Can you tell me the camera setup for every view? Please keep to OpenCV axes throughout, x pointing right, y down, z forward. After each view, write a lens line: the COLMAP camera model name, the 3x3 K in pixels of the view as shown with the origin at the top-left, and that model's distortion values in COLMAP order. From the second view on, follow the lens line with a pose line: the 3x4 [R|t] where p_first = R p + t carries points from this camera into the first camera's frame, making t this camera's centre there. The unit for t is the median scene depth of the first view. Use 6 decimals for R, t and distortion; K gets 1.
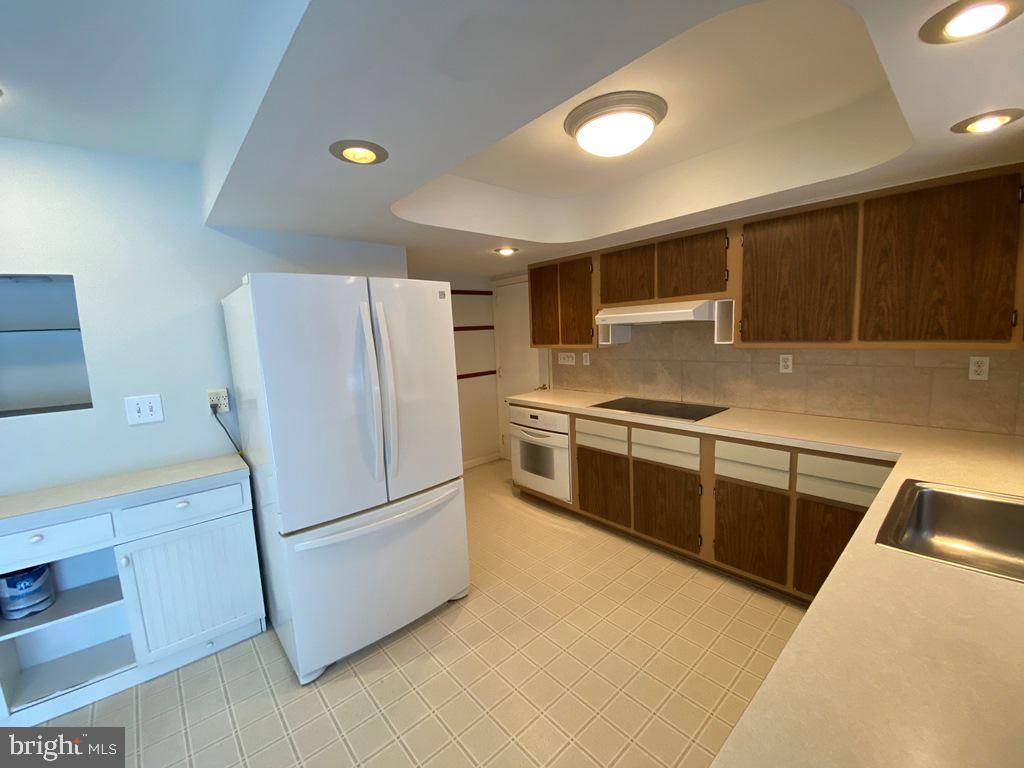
lens RADIAL K [[416.5, 0, 510.8], [0, 416.5, 381.9], [0, 0, 1]] dist [0.000493, -0.000228]
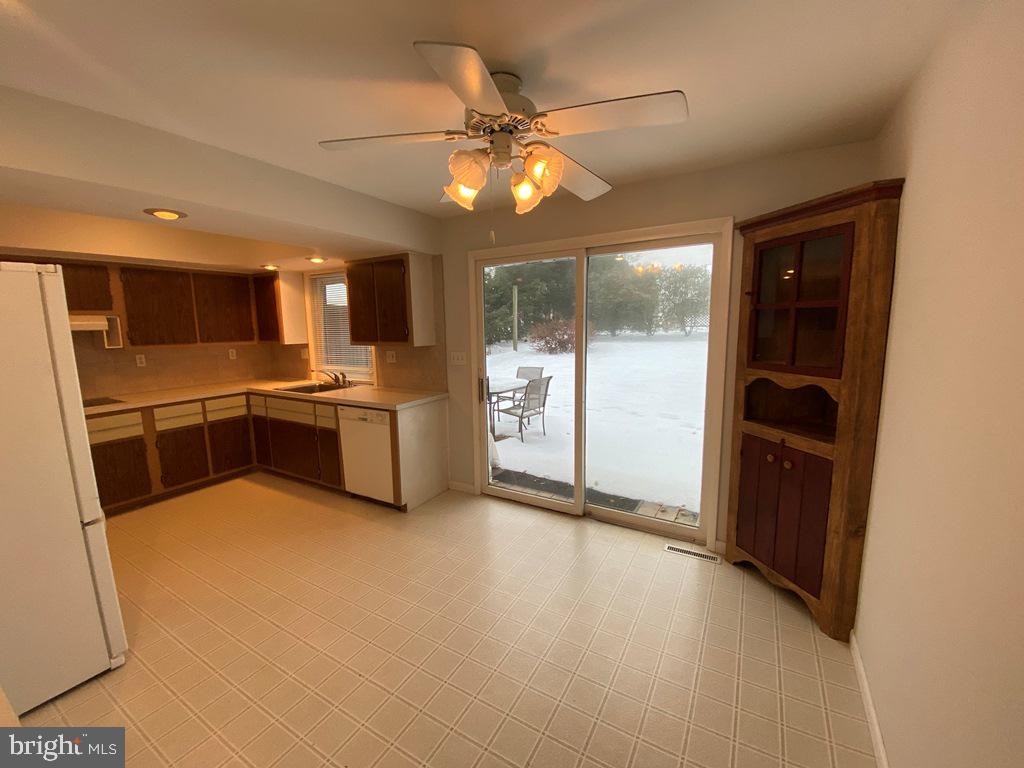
lens RADIAL K [[416.5, 0, 510.8], [0, 416.5, 381.9], [0, 0, 1]] dist [0.000493, -0.000228]
pose [[-0.312294, -0.081955, 0.946444, -1.356287], [0.148367, 0.979839, 0.133803, 0.033231], [-0.938328, 0.182207, -0.293838, 0.205576]]
